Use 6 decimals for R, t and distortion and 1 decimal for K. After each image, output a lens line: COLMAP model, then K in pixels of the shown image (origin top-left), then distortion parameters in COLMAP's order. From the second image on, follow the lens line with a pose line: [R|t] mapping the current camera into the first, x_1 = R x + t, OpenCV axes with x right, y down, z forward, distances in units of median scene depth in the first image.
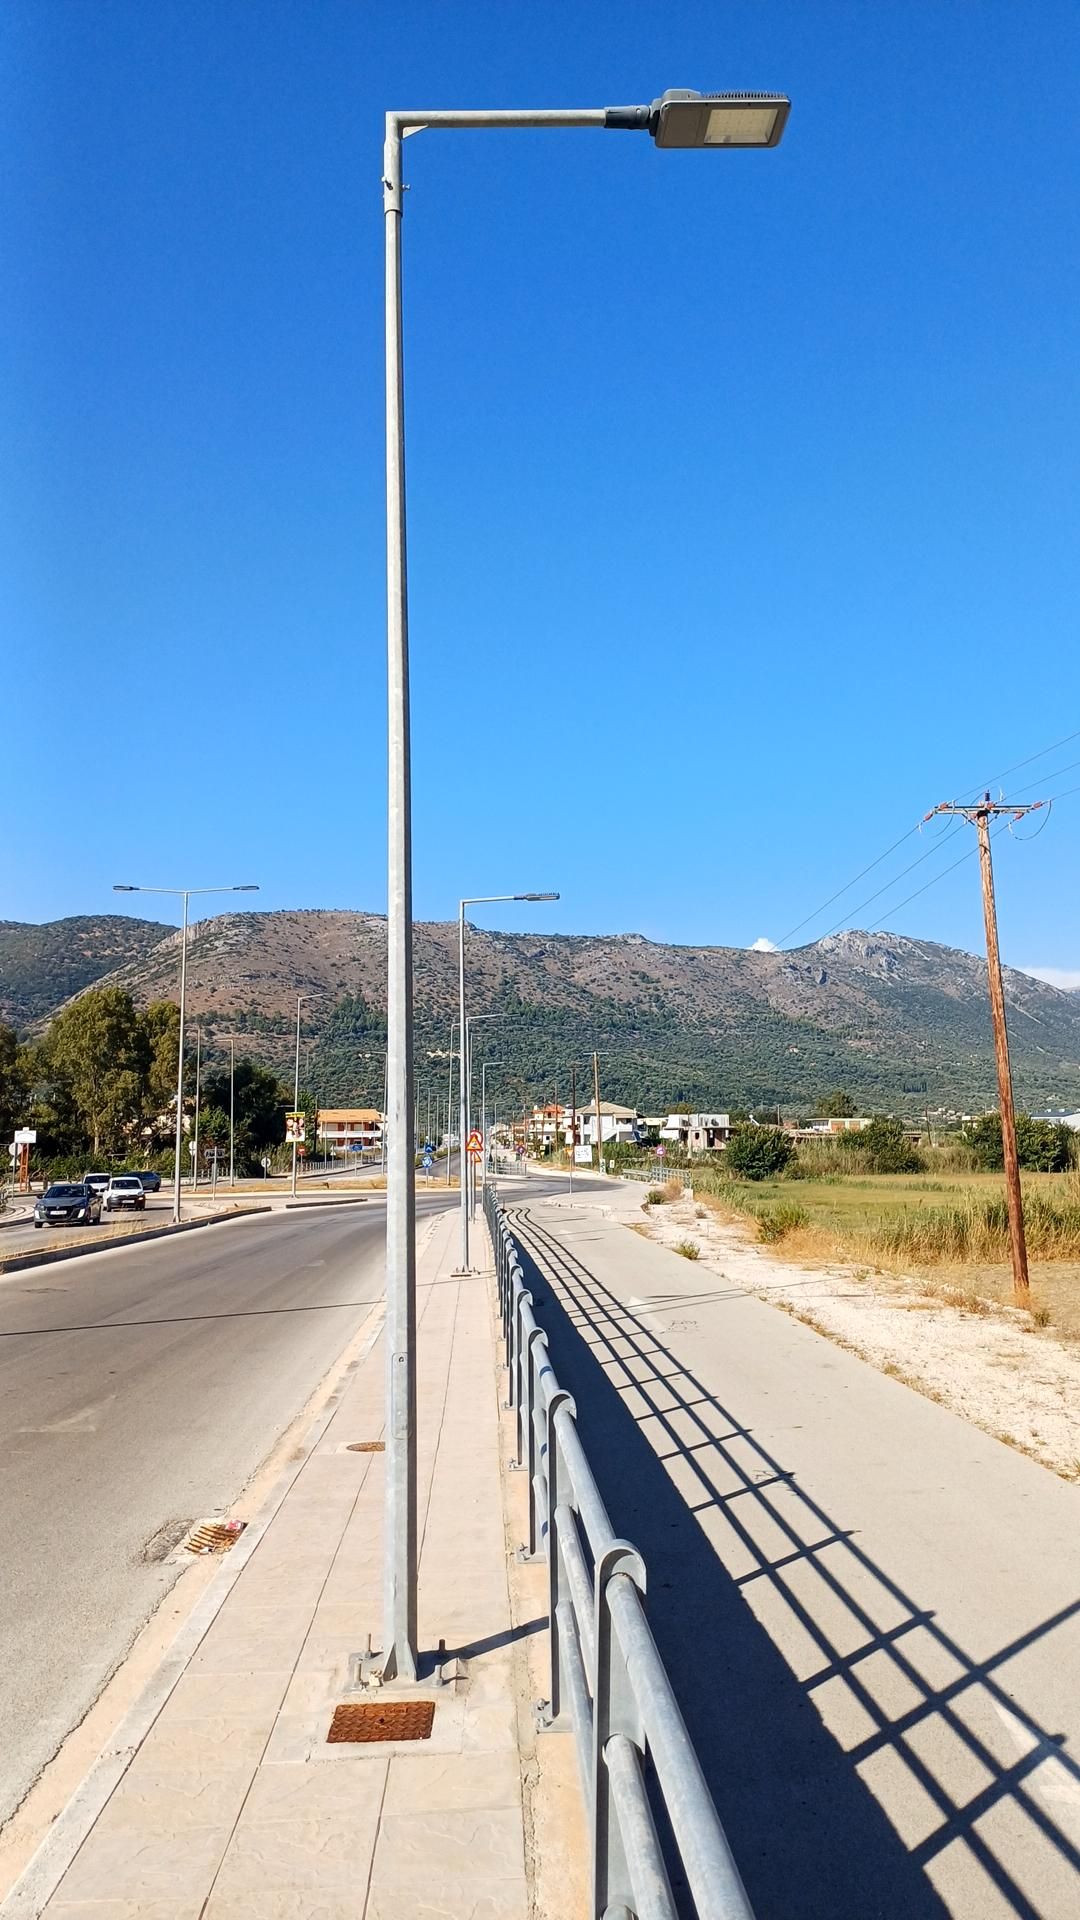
lens RADIAL K [[1474.5, 0, 588.9], [0, 1474.5, 872.4], [0, 0, 1]] dist [0.071539, -0.125357]
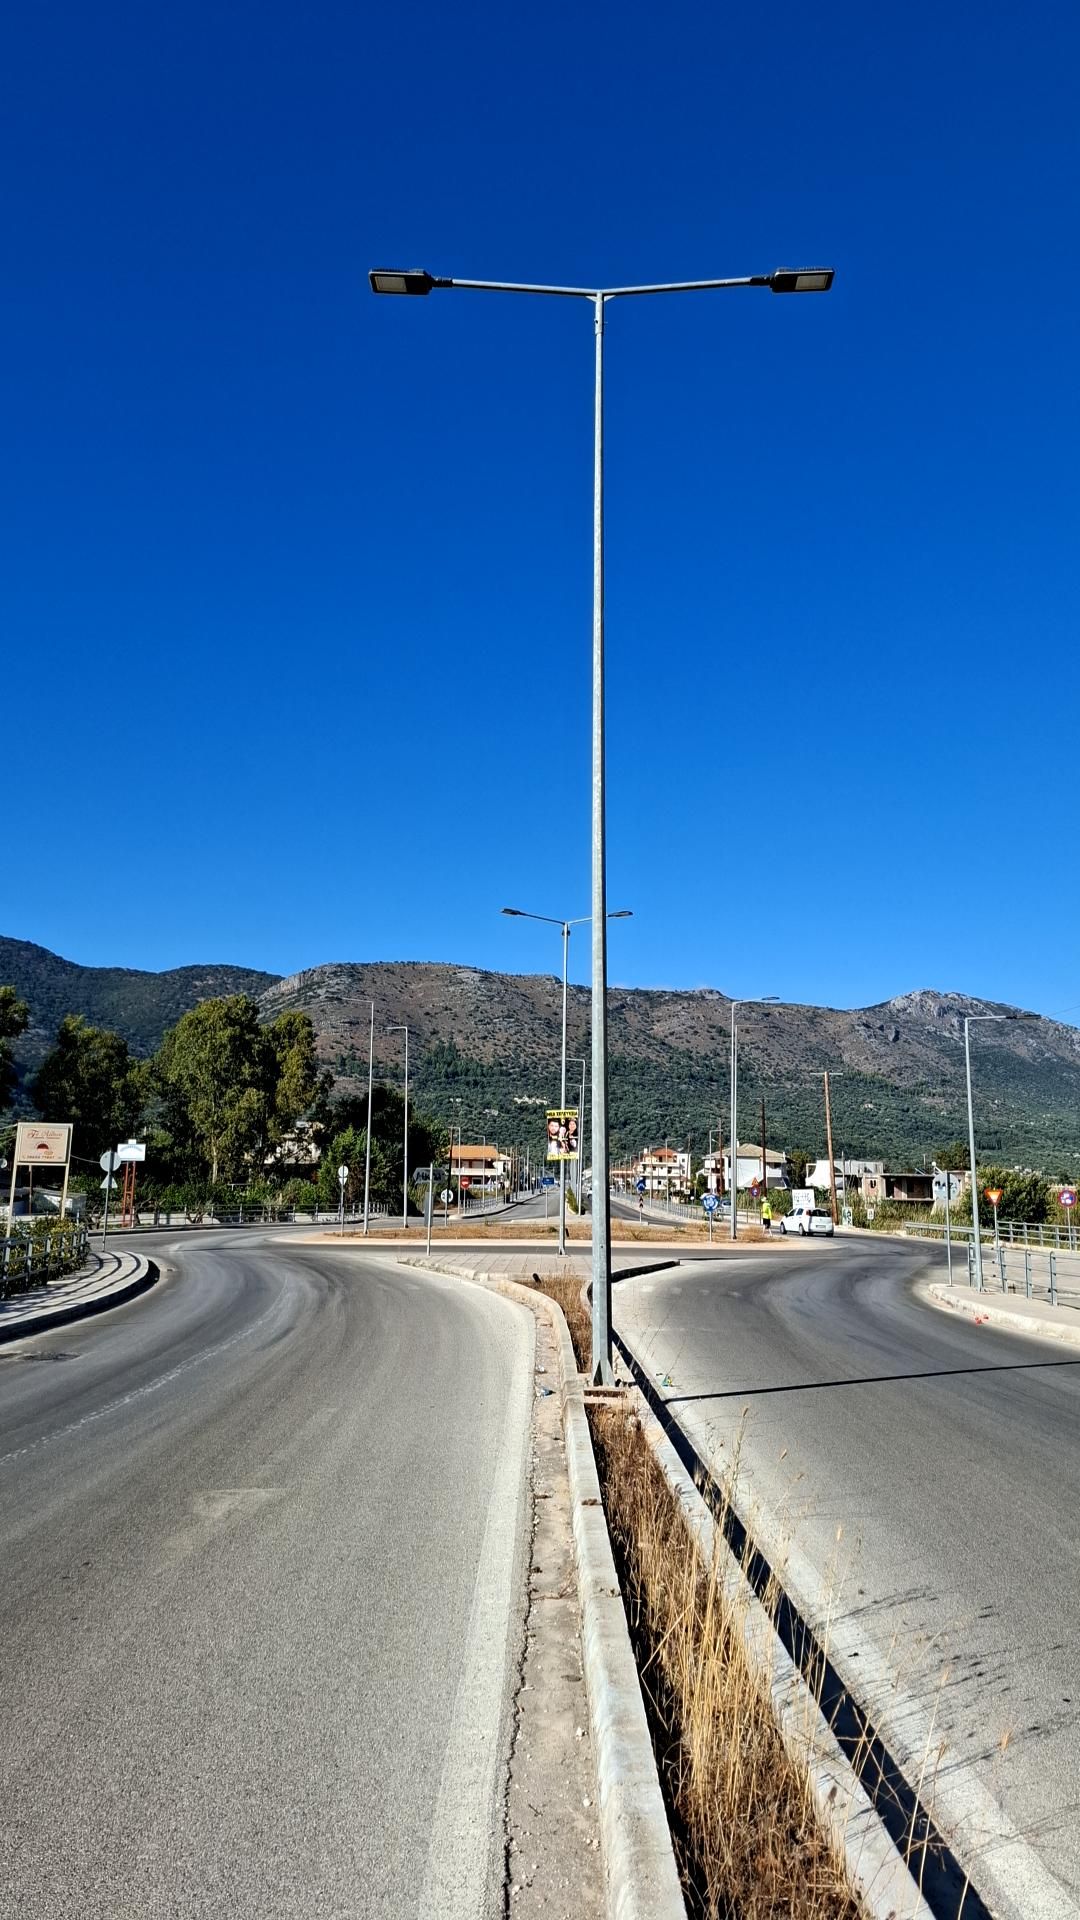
lens RADIAL K [[1390.2, 0, 543.4], [0, 1390.2, 906.5], [0, 0, 1]] dist [0.075530, -0.011071]
pose [[0.996253, 0.010101, -0.085897, -0.052401], [-0.011691, 0.999769, -0.018036, 0.029710], [0.085695, 0.018973, 0.996141, 0.145002]]
